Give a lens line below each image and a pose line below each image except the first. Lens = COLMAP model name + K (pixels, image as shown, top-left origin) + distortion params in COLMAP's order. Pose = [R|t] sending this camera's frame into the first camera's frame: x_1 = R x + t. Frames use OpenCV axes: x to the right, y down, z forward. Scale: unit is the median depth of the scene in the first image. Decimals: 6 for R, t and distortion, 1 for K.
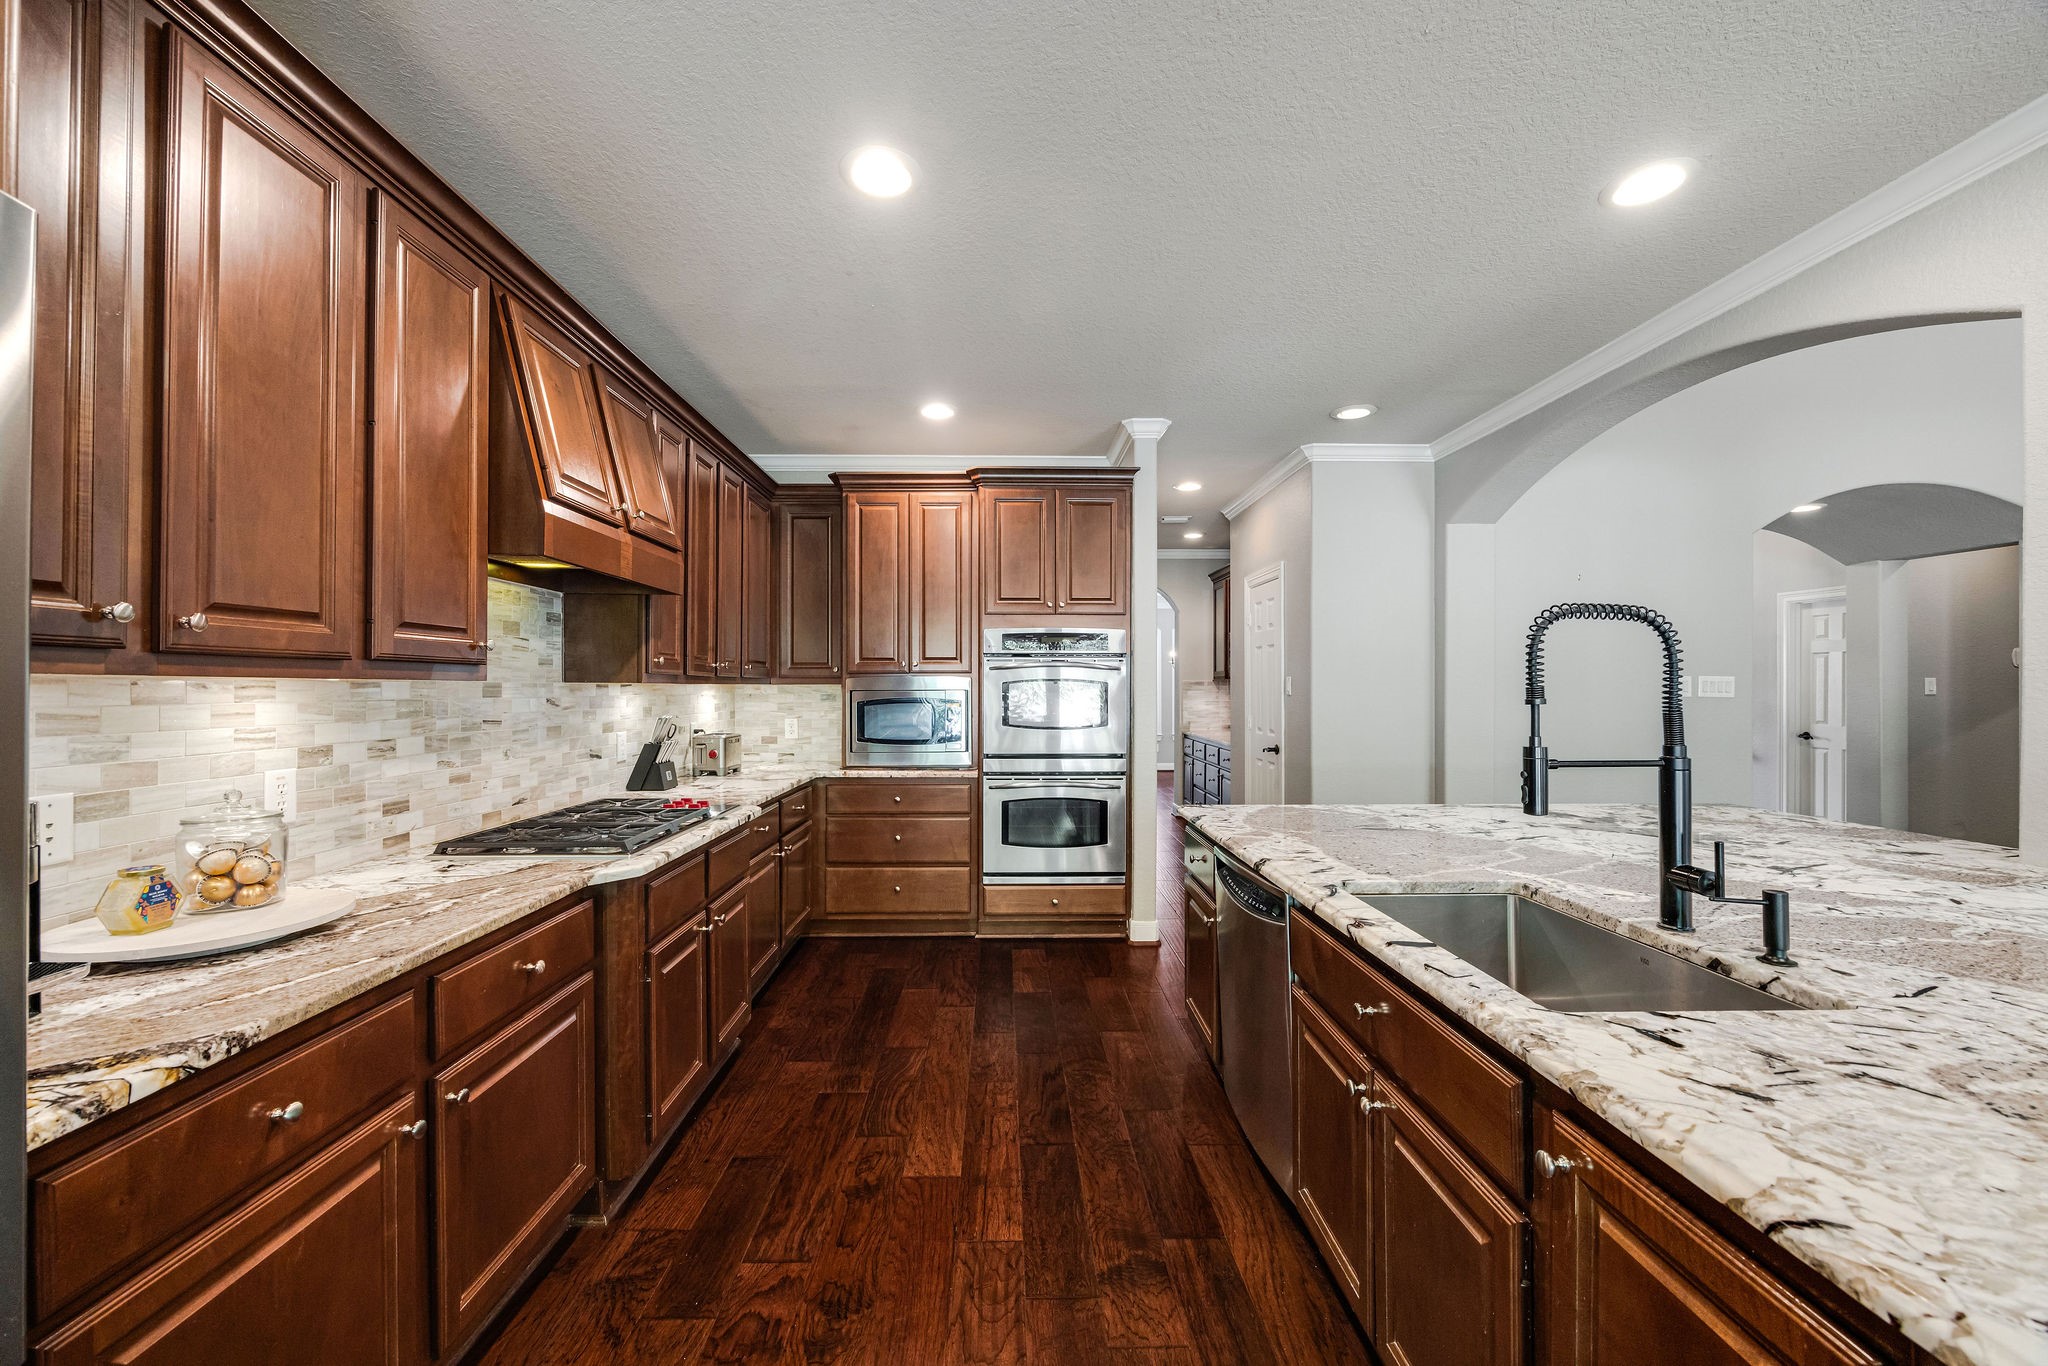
lens RADIAL K [[813.5, 0, 1017.3], [0, 813.5, 683.7], [0, 0, 1]] dist [-0.002409, -0.000022]
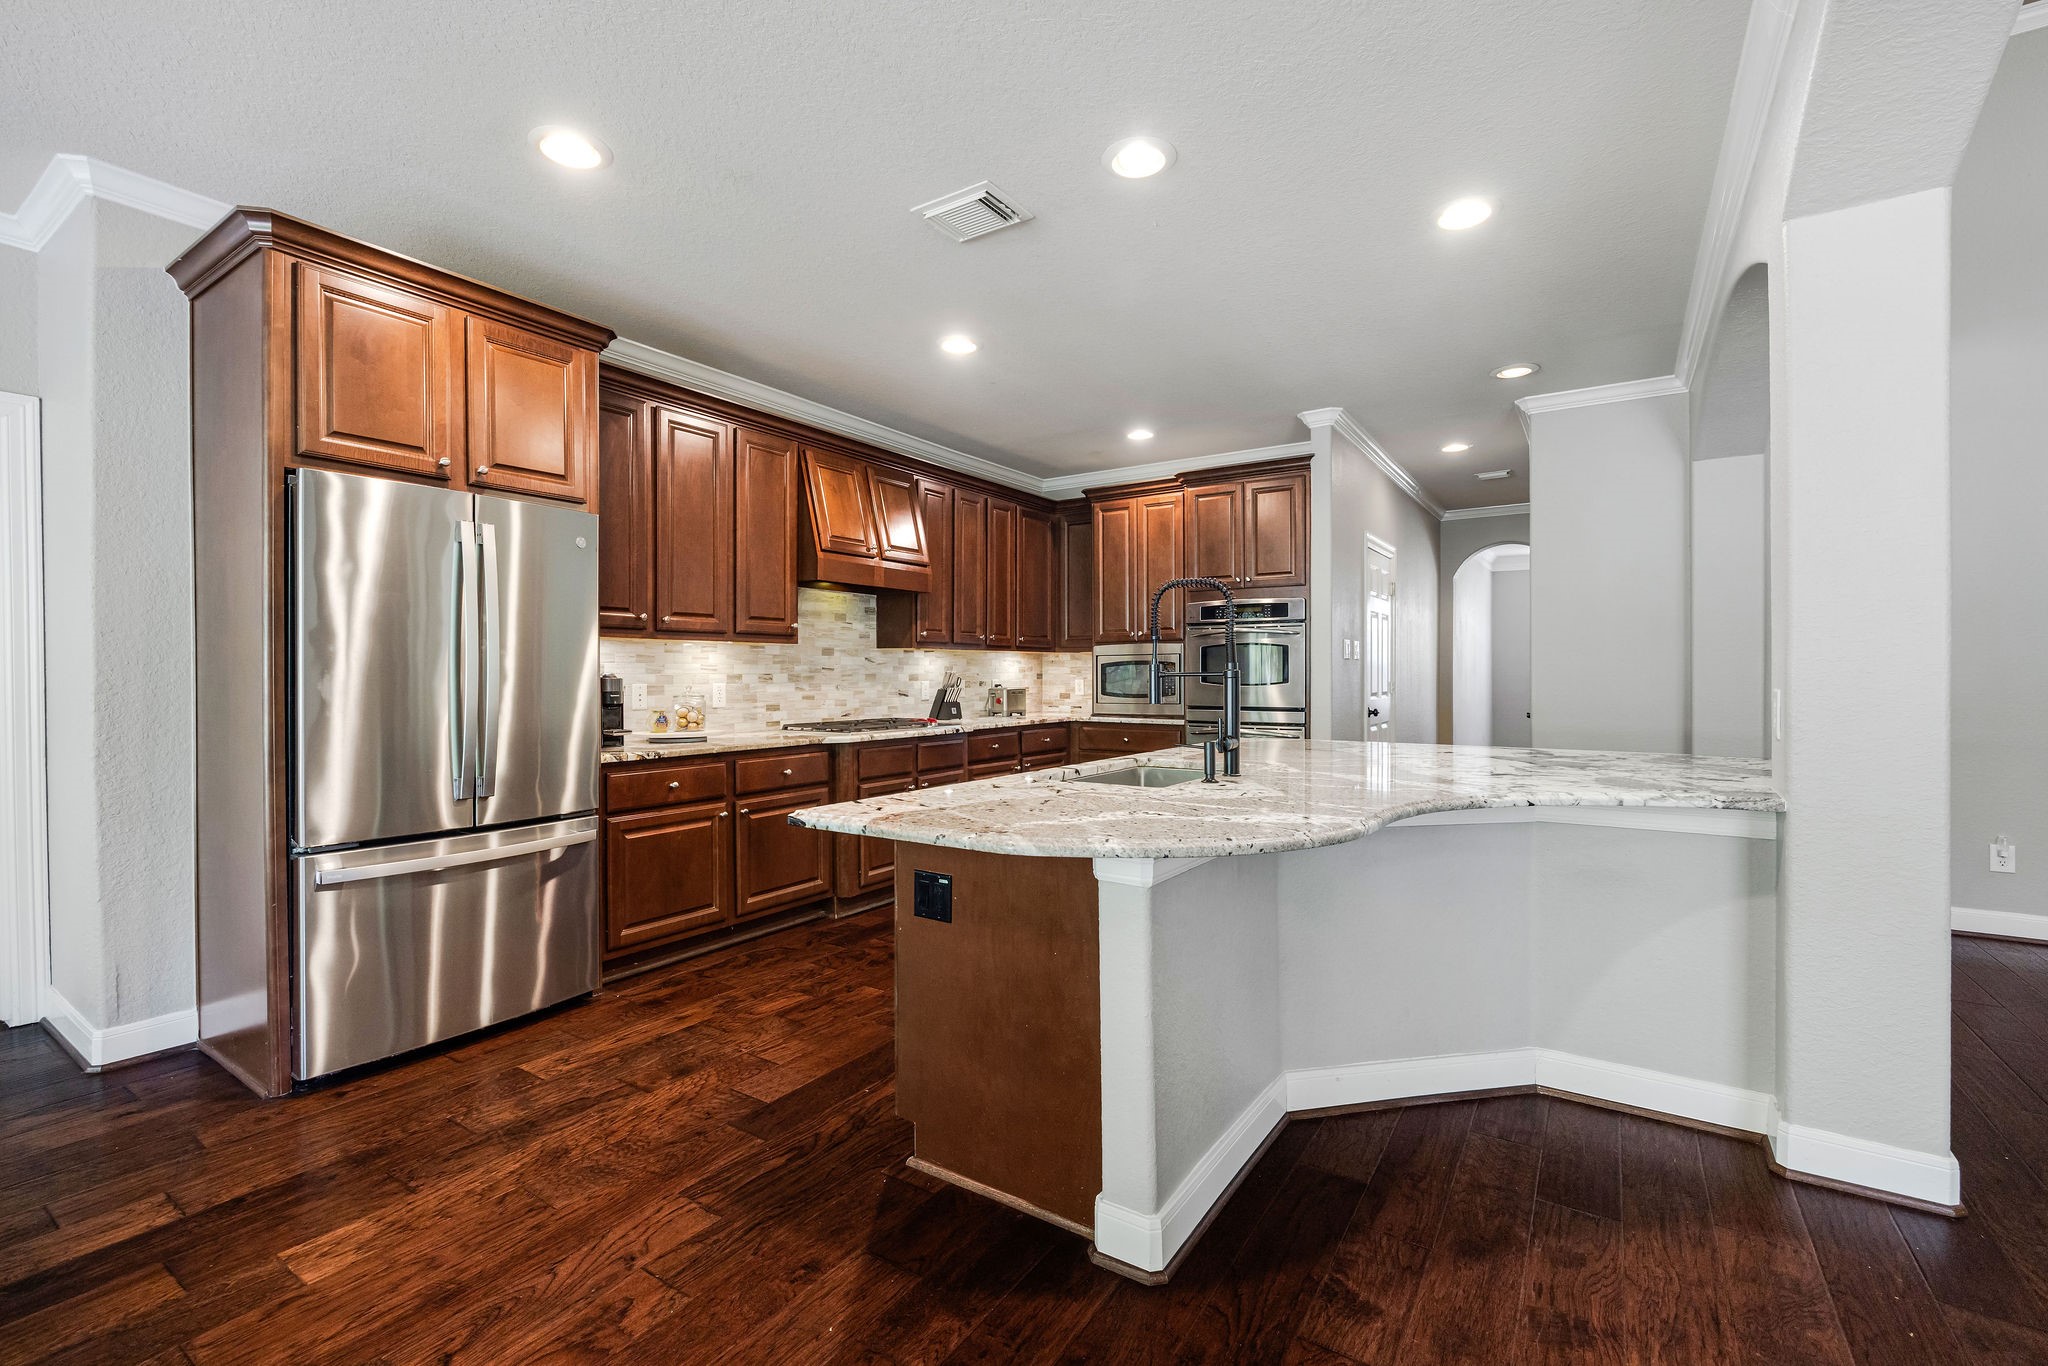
lens RADIAL K [[887.5, 0, 1020.3], [0, 887.5, 676.7], [0, 0, 1]] dist [-0.000149, -0.000050]
pose [[0.824231, 0.001173, -0.566252, 0.831260], [0.004831, 0.999947, 0.009103, 0.047834], [0.566233, -0.010239, 0.824182, -0.397271]]
